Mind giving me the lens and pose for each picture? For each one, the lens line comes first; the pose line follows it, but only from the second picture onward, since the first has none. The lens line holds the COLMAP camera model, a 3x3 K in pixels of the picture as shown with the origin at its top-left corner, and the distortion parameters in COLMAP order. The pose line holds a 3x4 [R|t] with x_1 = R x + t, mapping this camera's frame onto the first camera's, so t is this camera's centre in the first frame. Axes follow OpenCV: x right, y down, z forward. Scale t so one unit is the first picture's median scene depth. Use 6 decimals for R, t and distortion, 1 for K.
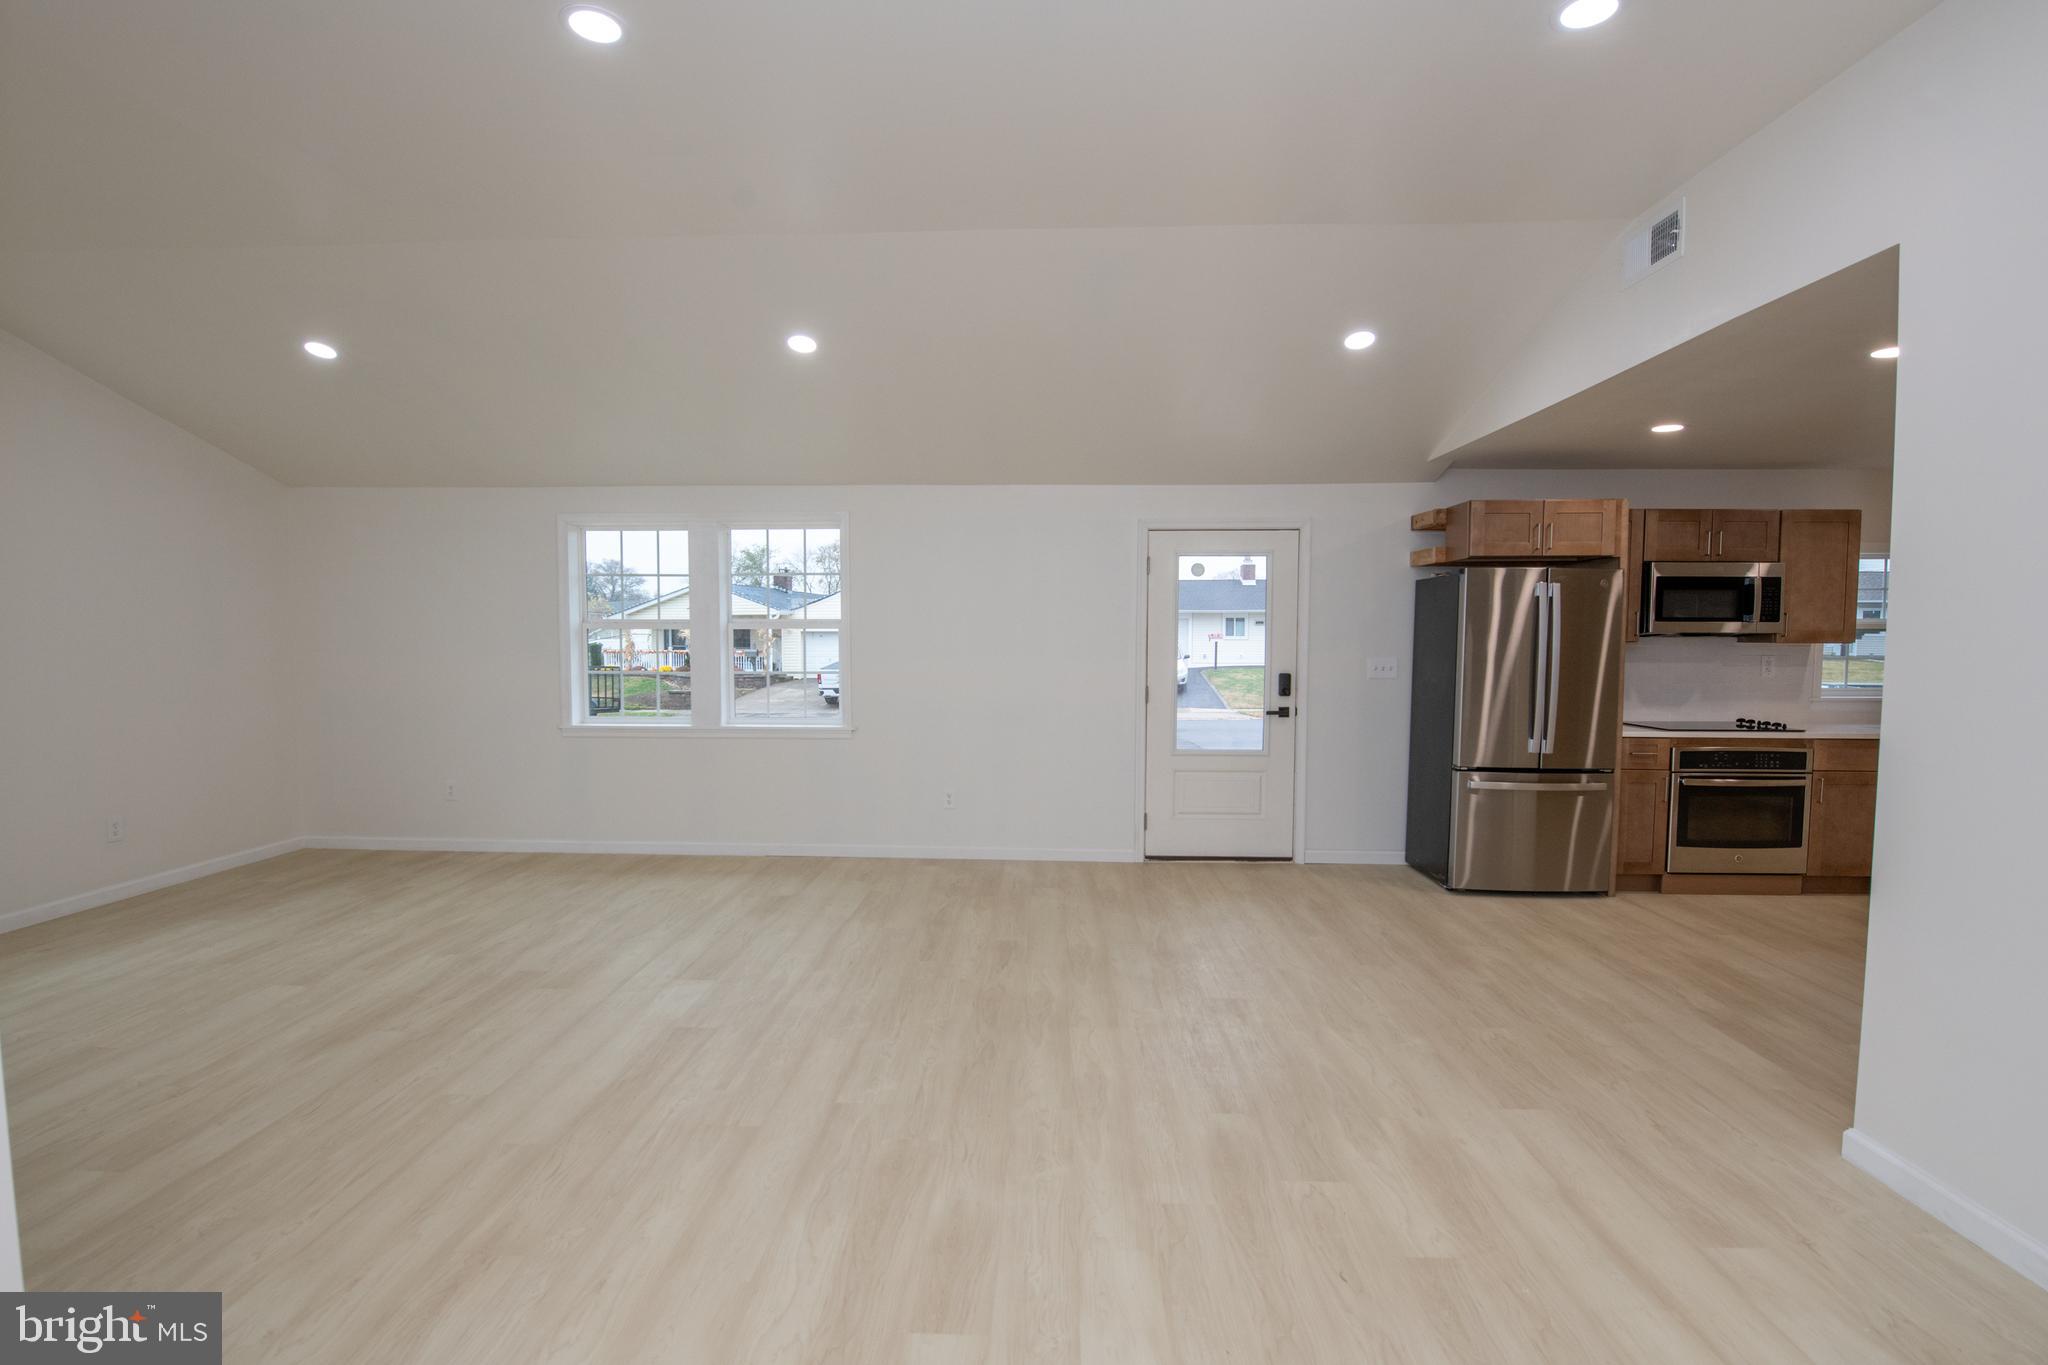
lens RADIAL K [[912.0, 0, 1020.3], [0, 912.0, 693.8], [0, 0, 1]] dist [-0.002927, -0.000674]
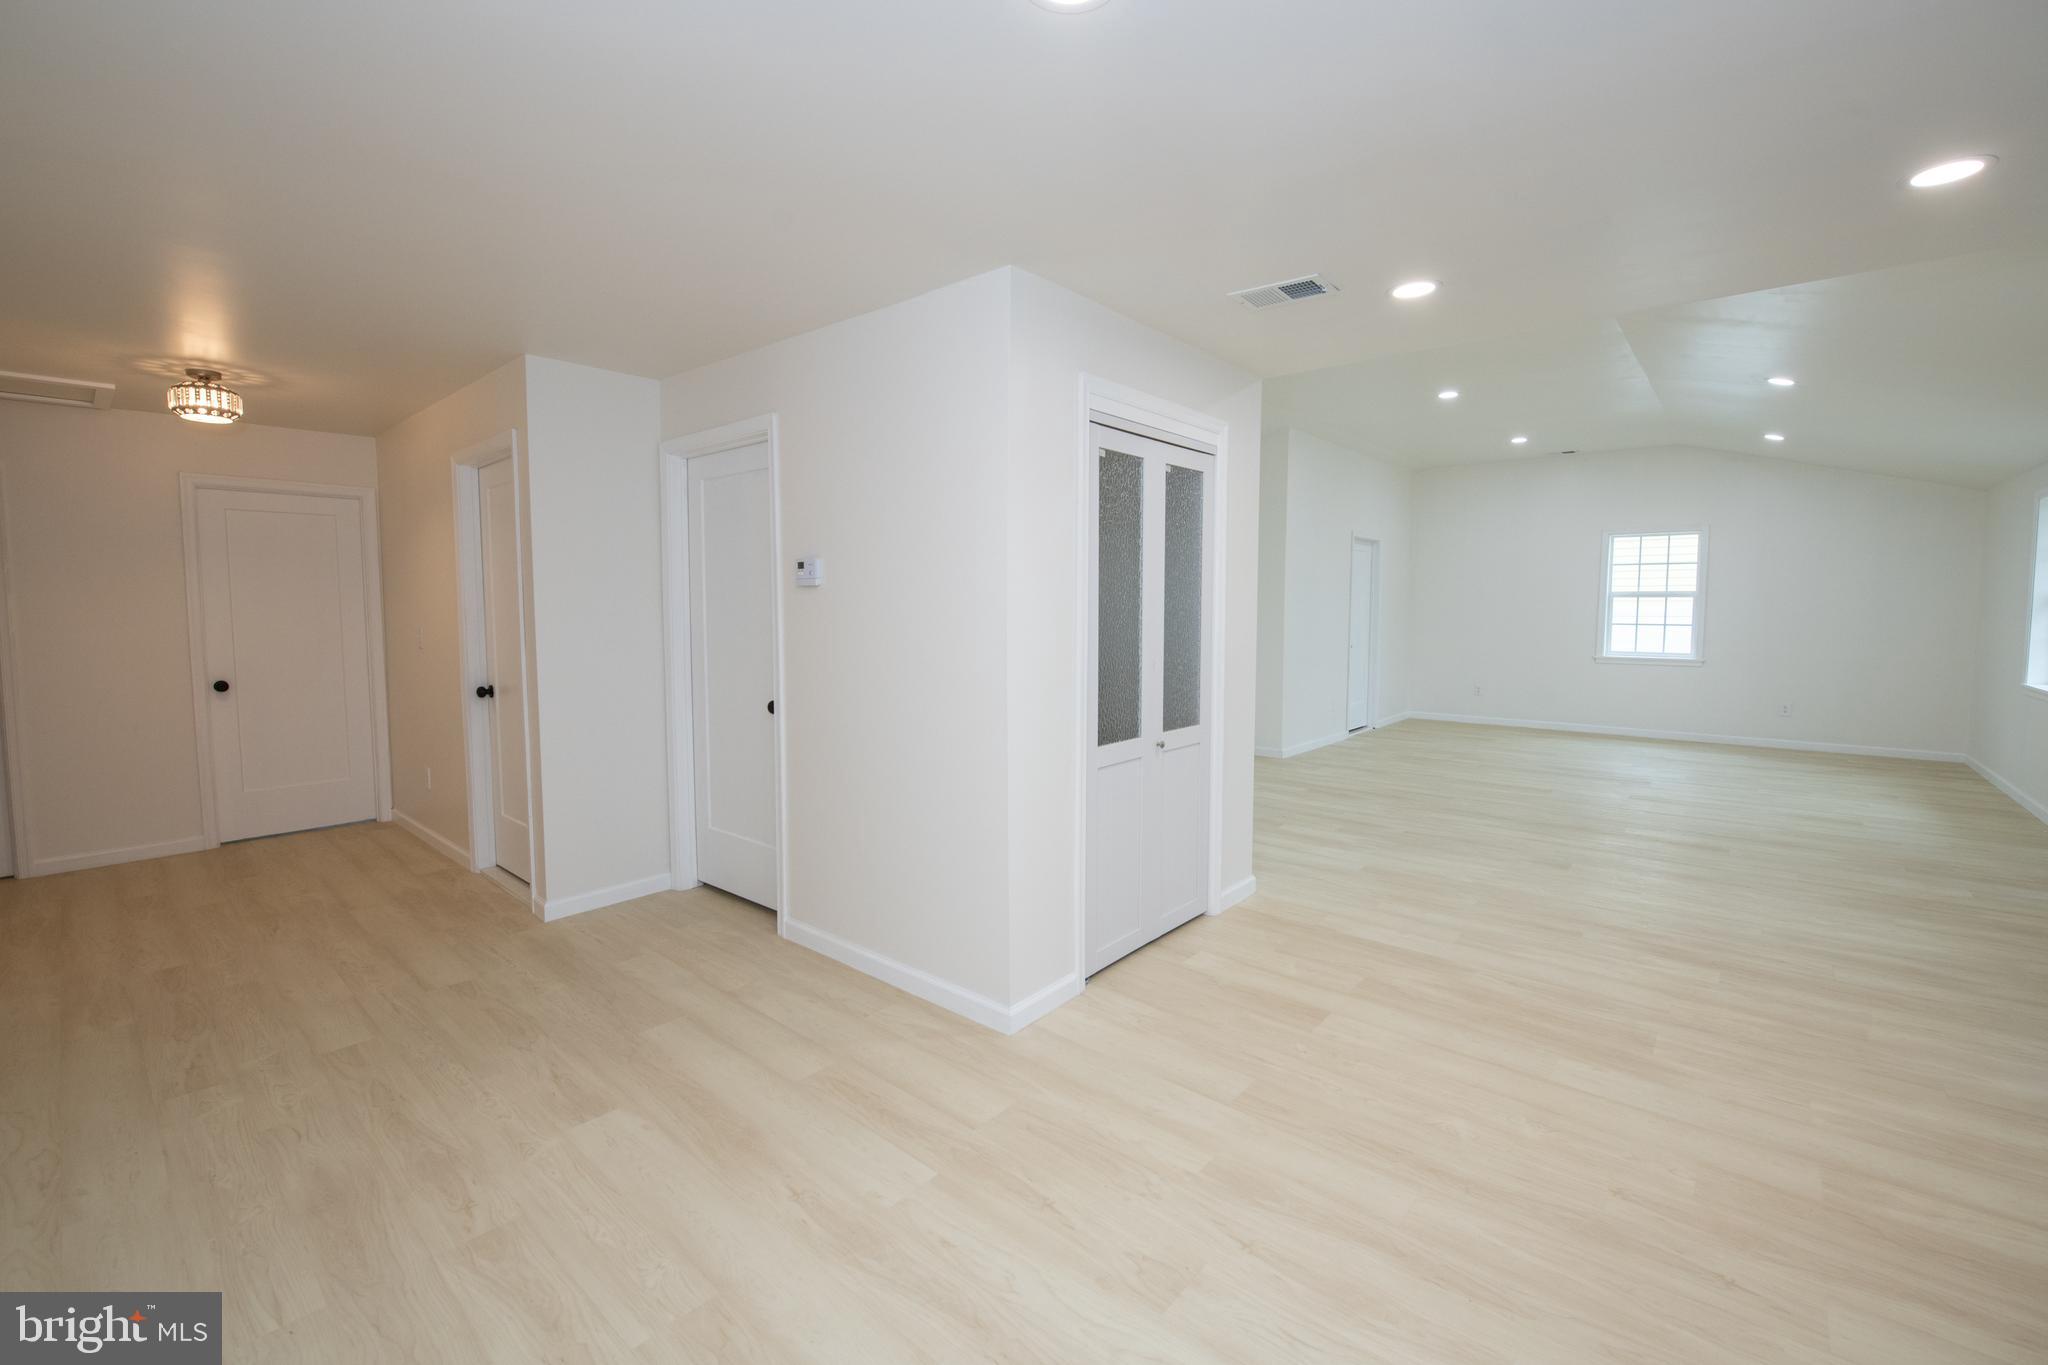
lens RADIAL K [[848.1, 0, 1009.8], [0, 848.1, 668.3], [0, 0, 1]] dist [-0.014034, -0.001856]
pose [[-0.642952, 0.053930, -0.764006, 1.218577], [-0.046509, 0.992928, 0.109229, -0.040148], [0.764493, 0.105762, -0.635896, 0.808520]]
